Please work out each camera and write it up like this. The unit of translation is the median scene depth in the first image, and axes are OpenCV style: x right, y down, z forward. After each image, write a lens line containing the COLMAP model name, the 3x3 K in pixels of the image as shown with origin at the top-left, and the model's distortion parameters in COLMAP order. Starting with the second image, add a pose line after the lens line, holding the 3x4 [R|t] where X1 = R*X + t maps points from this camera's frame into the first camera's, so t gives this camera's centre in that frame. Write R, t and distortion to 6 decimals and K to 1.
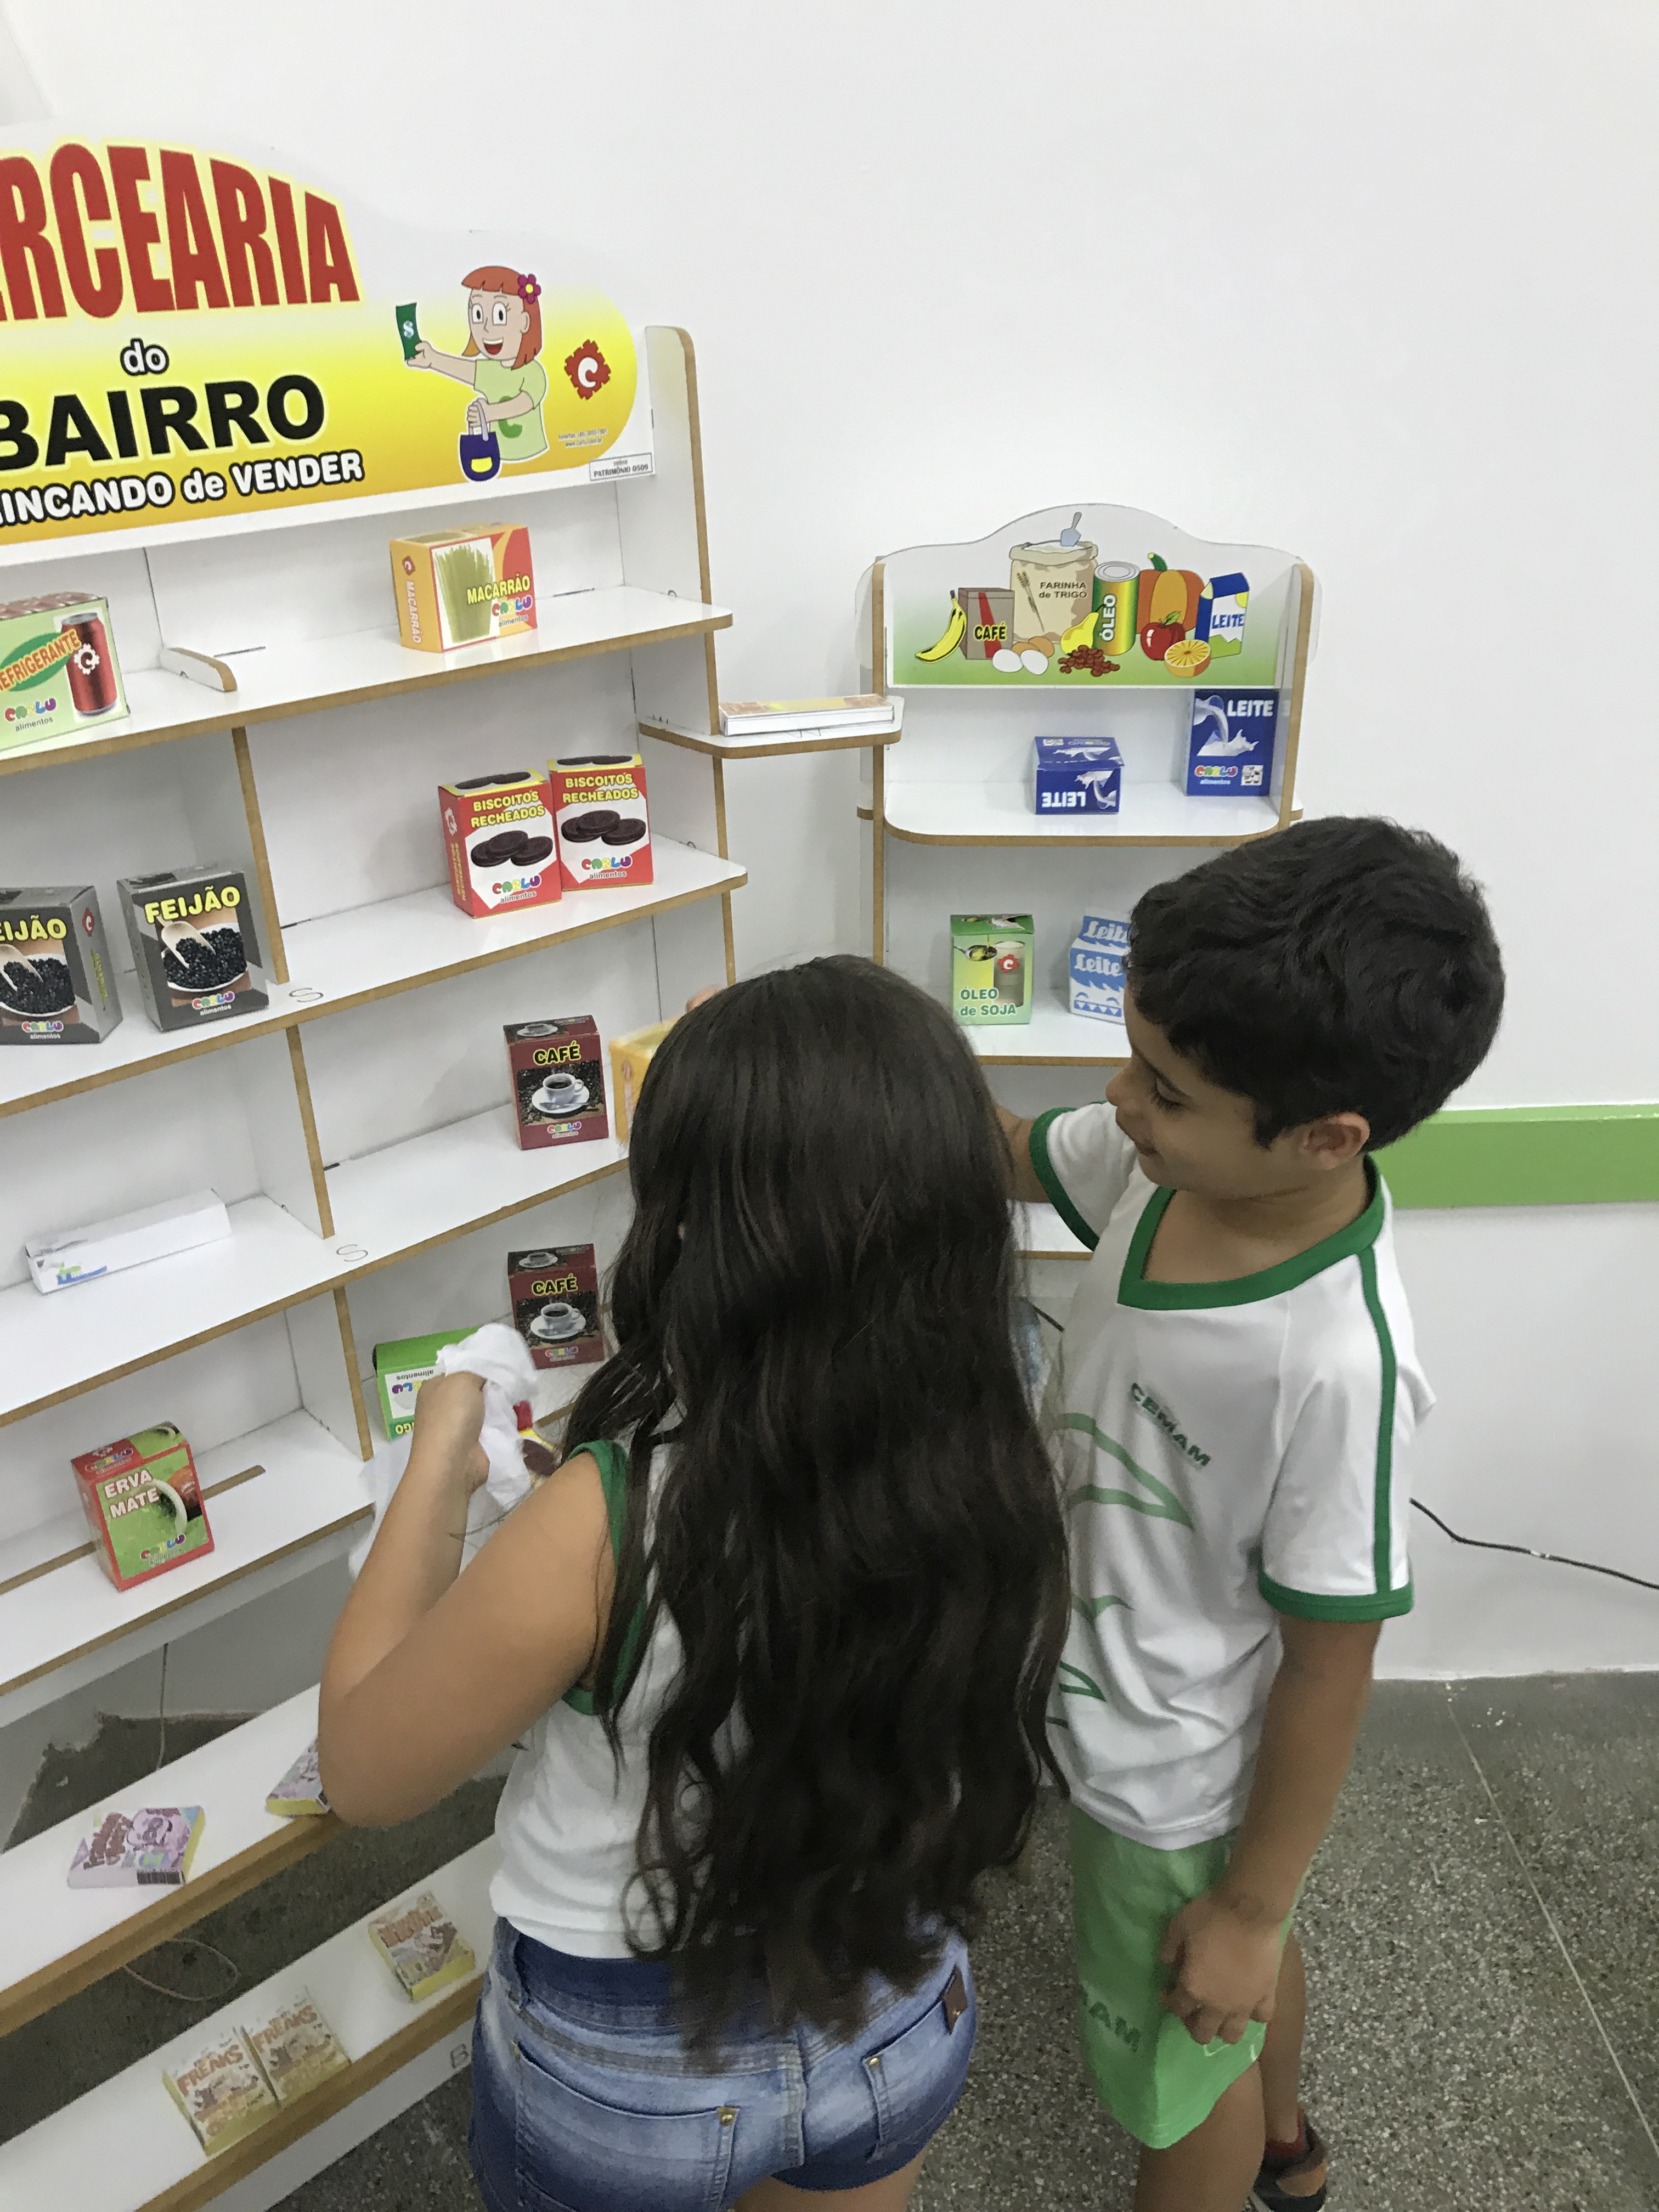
lens RADIAL K [[1816.3, 0, 835.0], [0, 1816.3, 1102.4], [0, 0, 1]] dist [0.010660, -0.003544]
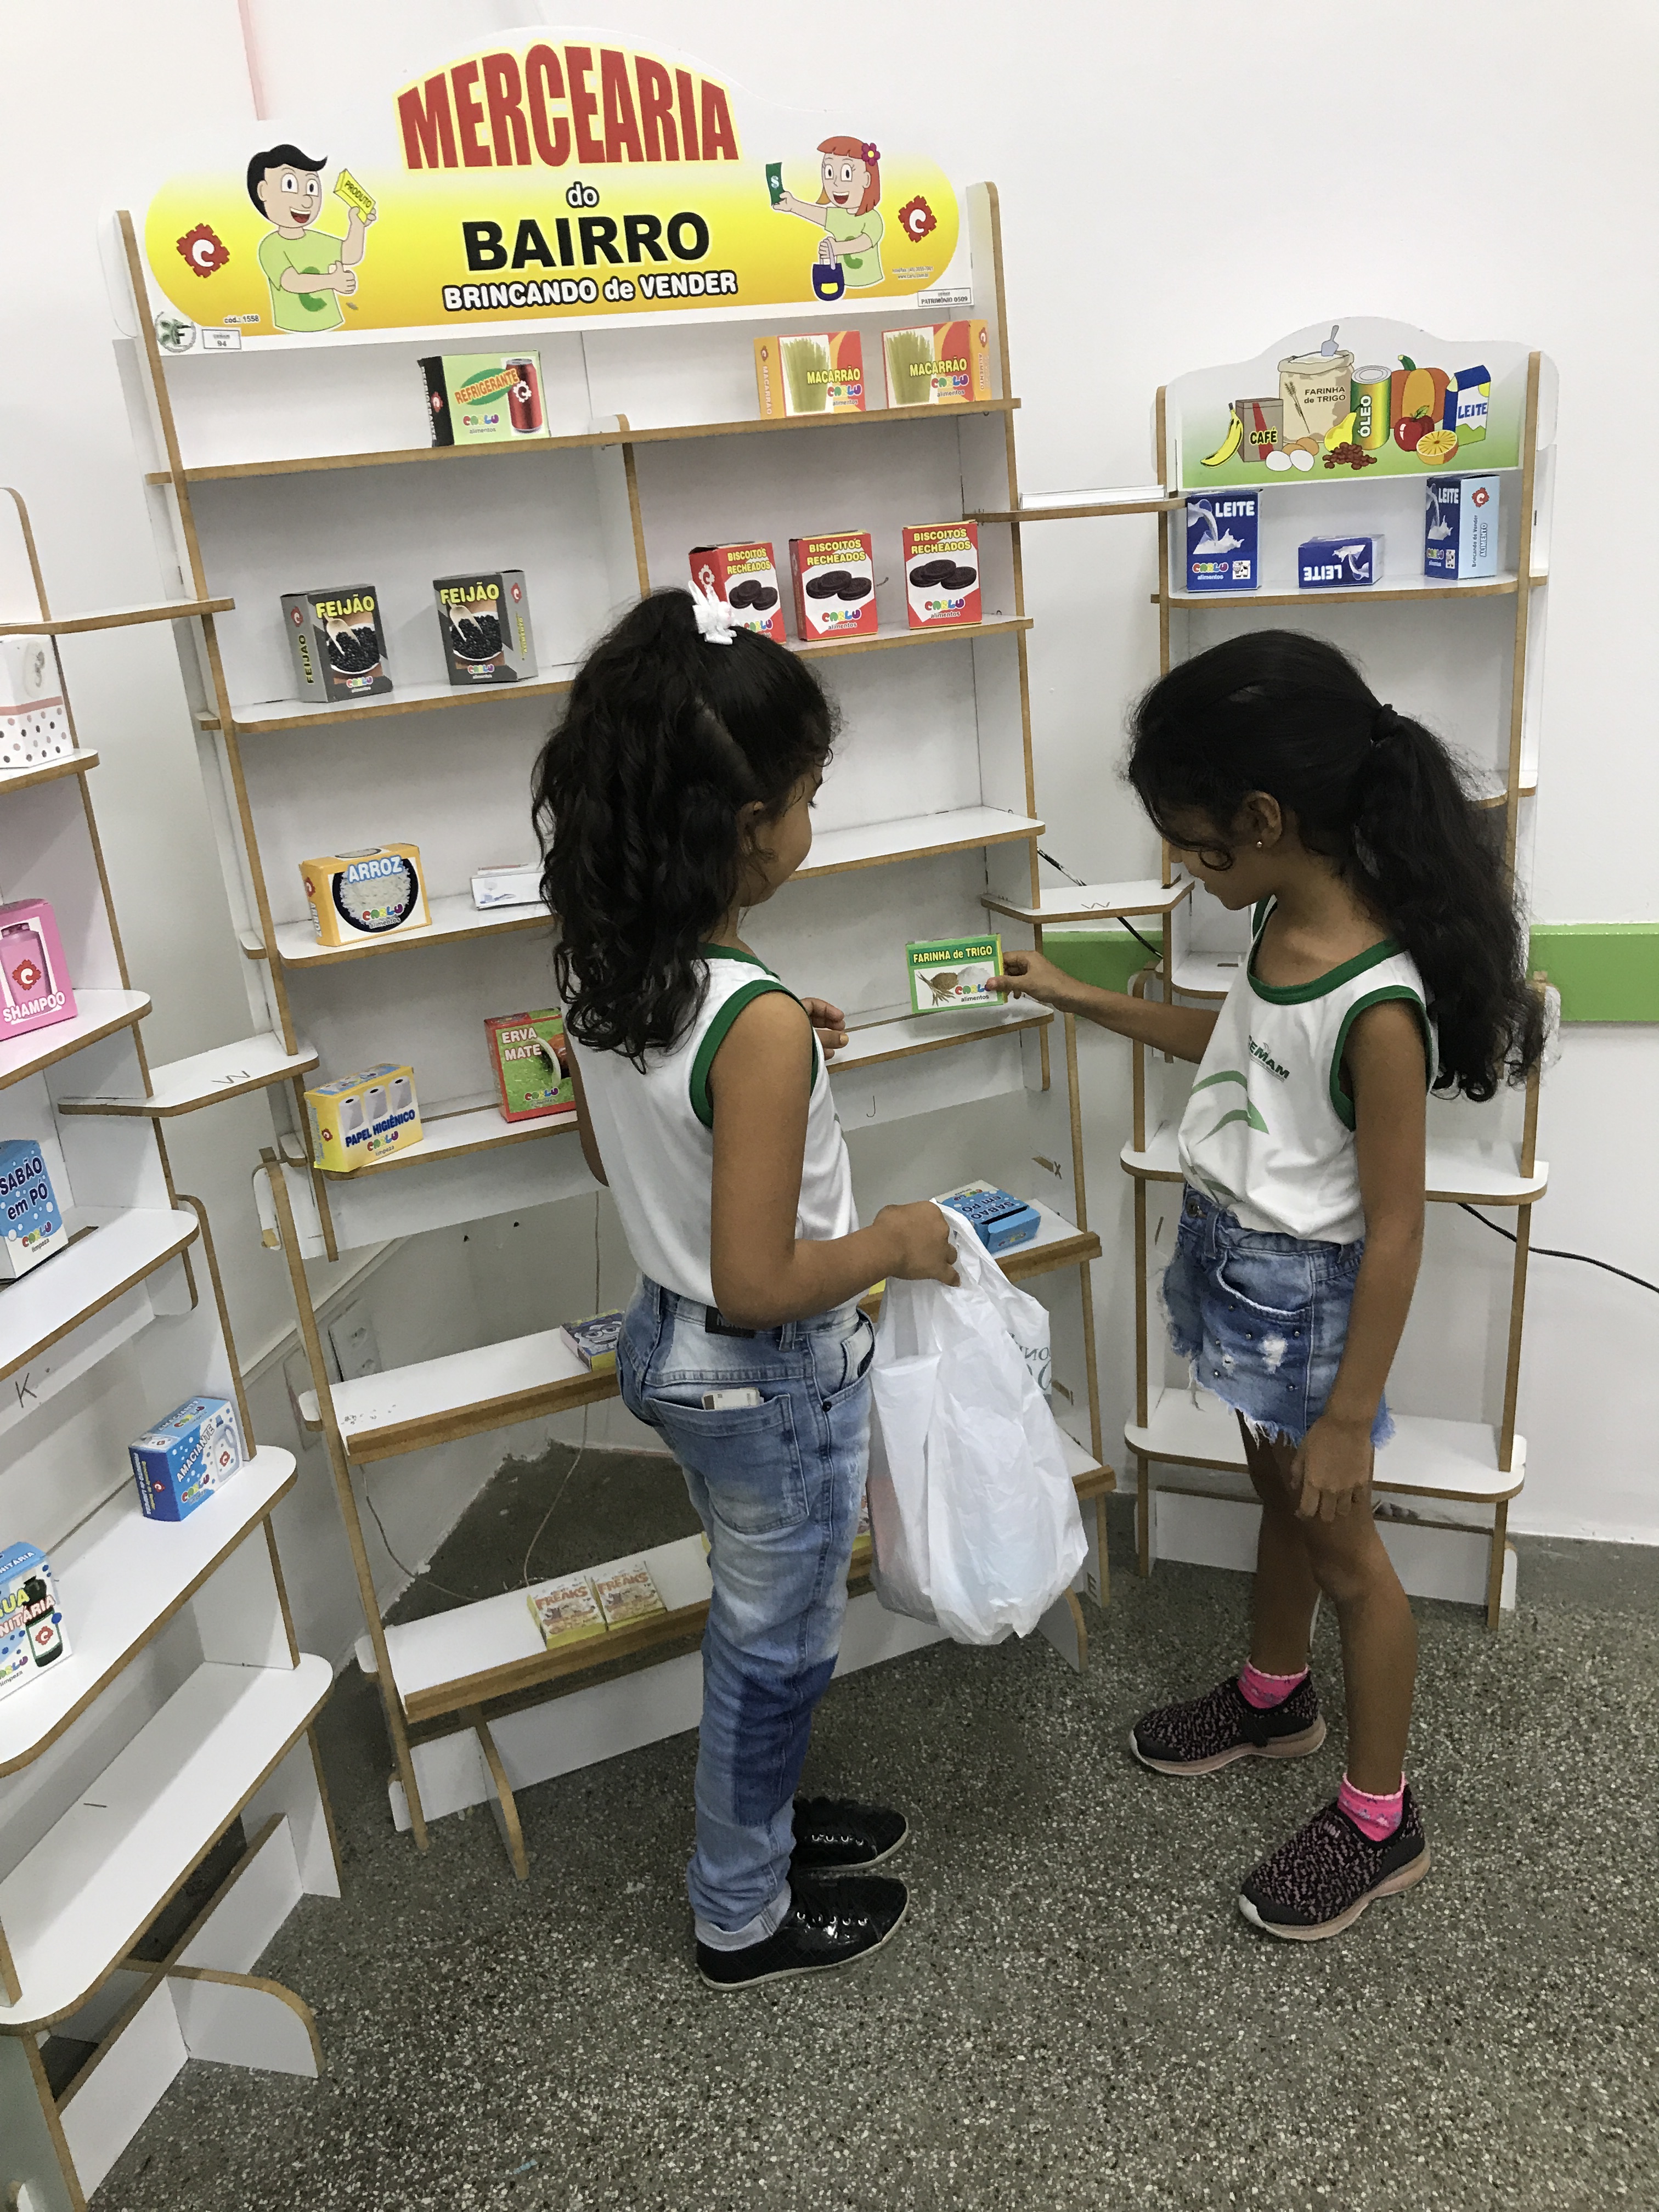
lens RADIAL K [[1822.7, 0, 850.0], [0, 1822.7, 1090.1], [0, 0, 1]] dist [-0.012104, 0.045743]
pose [[0.948936, 0.047709, -0.311840, 0.251993], [-0.080805, 0.992280, -0.094081, 0.340287], [0.304944, 0.114475, 0.945465, -0.178624]]
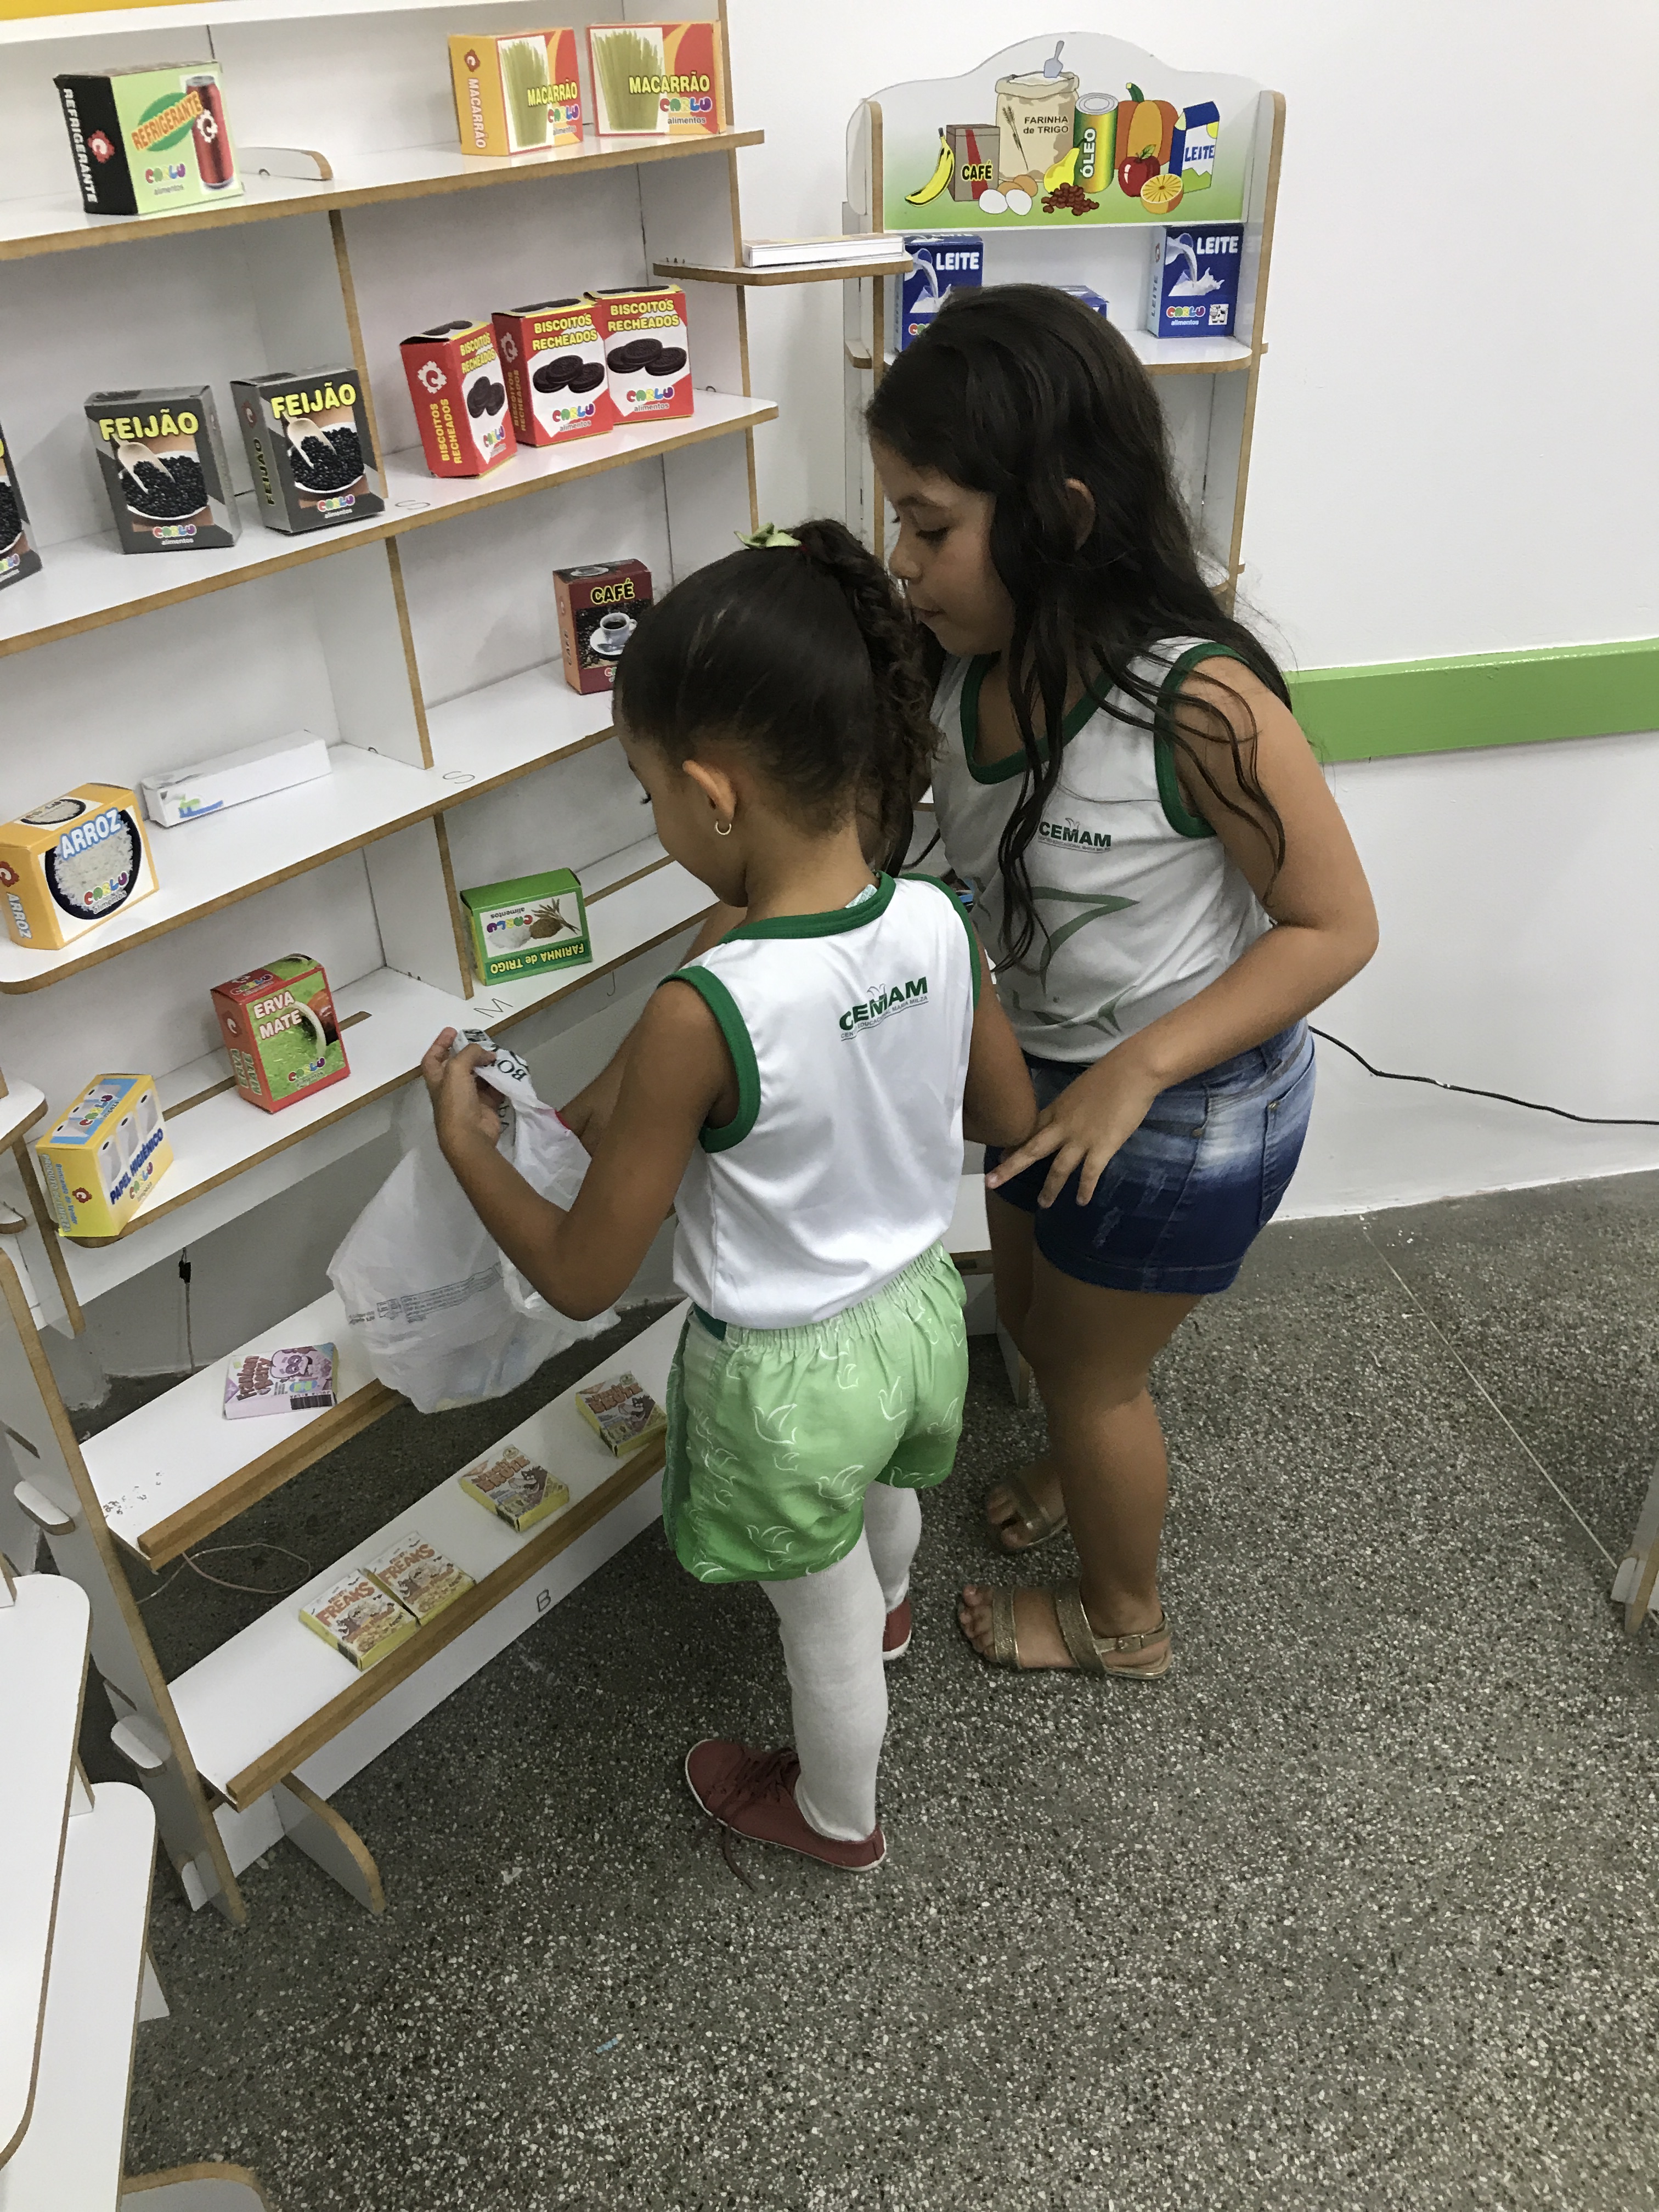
lens RADIAL K [[1822.7, 0, 850.0], [0, 1822.7, 1090.1], [0, 0, 1]] dist [-0.012104, 0.045743]
pose [[0.986272, -0.089922, 0.138495, -0.202812], [0.074291, 0.990679, 0.114179, 0.155979], [-0.147471, -0.102323, 0.983759, -0.075058]]
